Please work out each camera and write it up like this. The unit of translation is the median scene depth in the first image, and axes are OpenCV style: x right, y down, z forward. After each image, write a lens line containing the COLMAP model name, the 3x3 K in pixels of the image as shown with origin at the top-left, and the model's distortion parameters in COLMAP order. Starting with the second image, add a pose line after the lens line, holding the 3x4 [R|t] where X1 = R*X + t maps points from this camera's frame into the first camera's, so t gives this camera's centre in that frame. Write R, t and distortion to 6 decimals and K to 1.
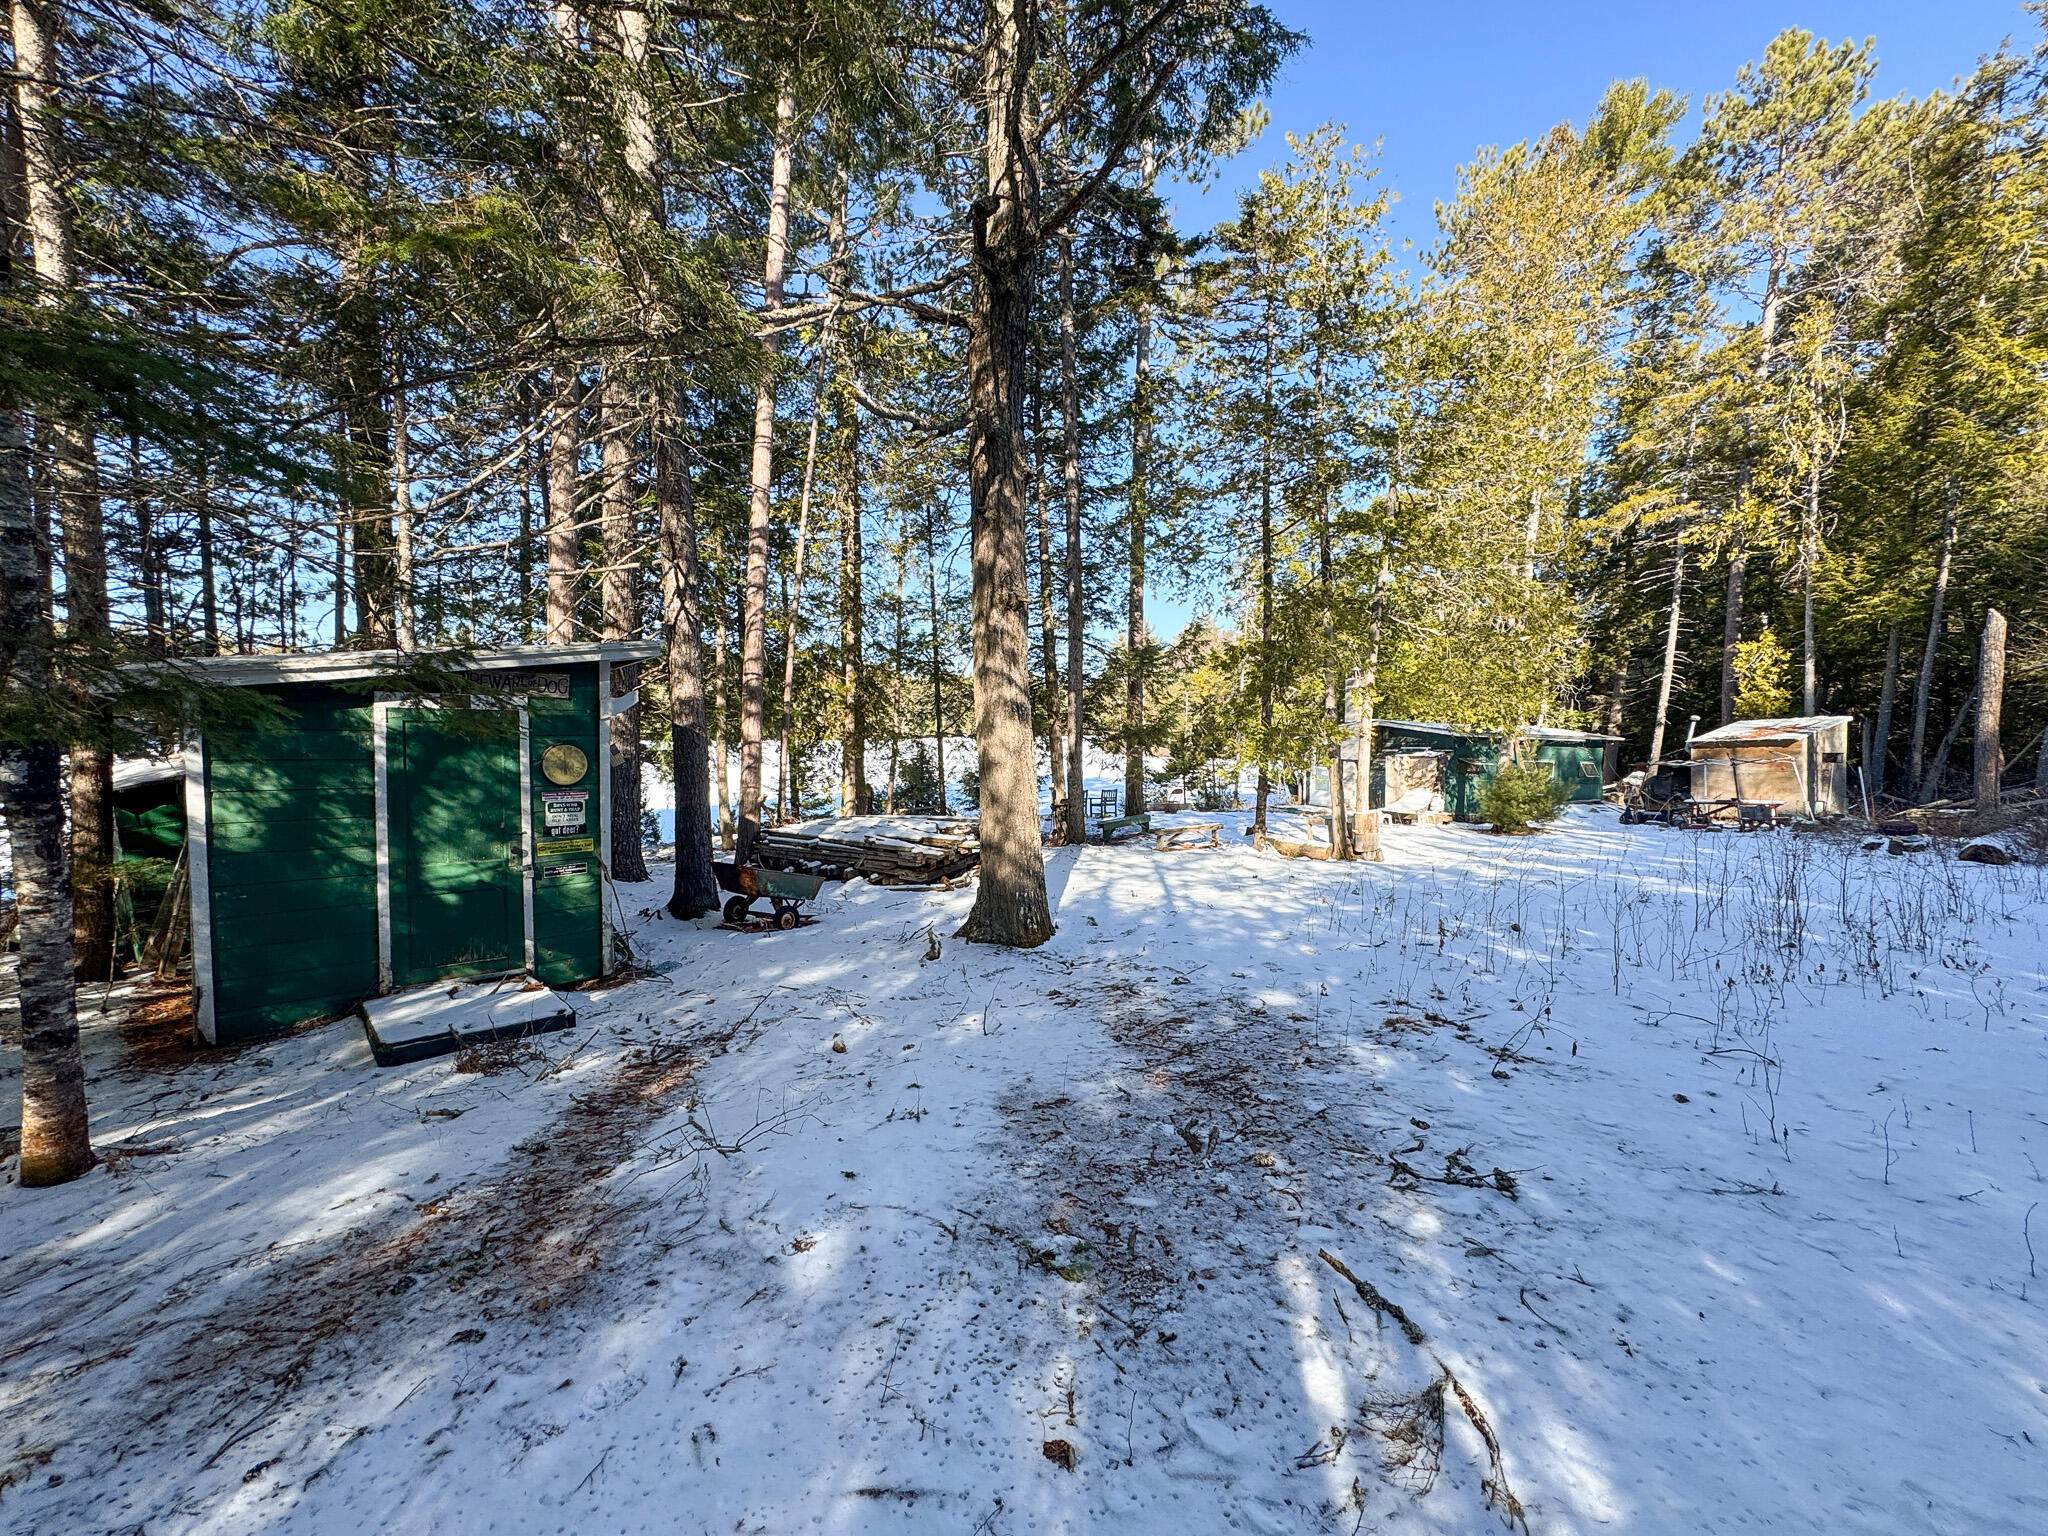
lens RADIAL K [[825.0, 0, 1024.0], [0, 825.0, 768.0], [0, 0, 1]] dist [0.001686, 0.000660]
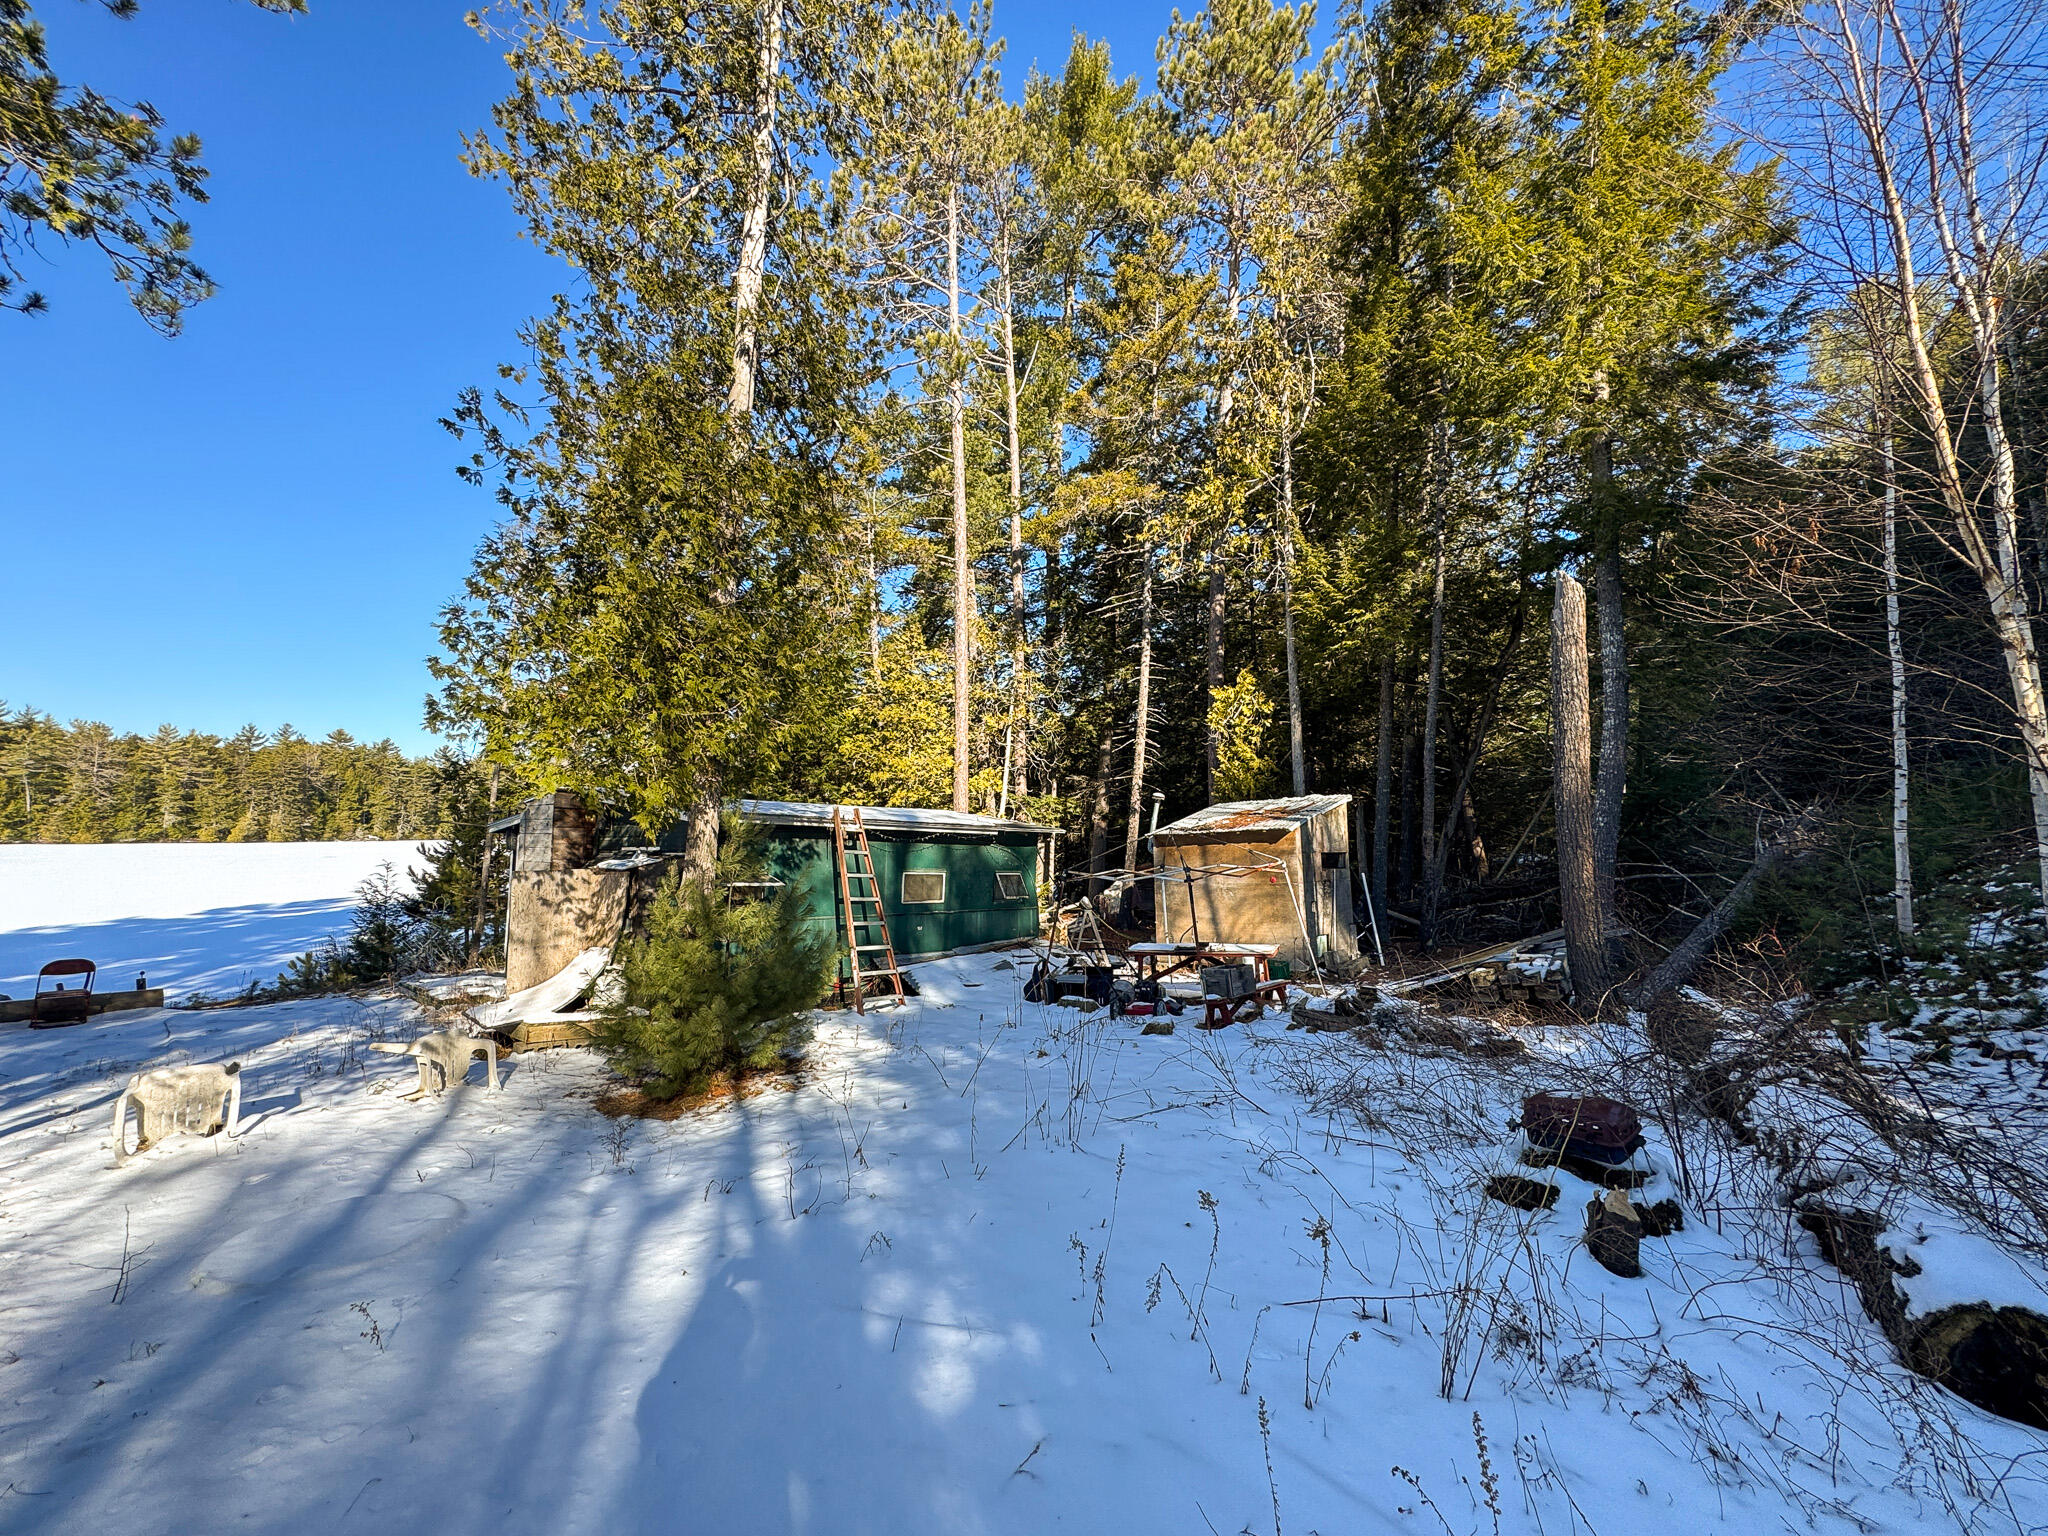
lens RADIAL K [[825.0, 0, 1024.0], [0, 825.0, 768.0], [0, 0, 1]] dist [0.001686, 0.000660]
pose [[0.902225, 0.036591, 0.429711, 0.469091], [0.015953, 0.992881, -0.118040, -0.010831], [-0.430971, 0.113354, 0.895218, 0.504292]]
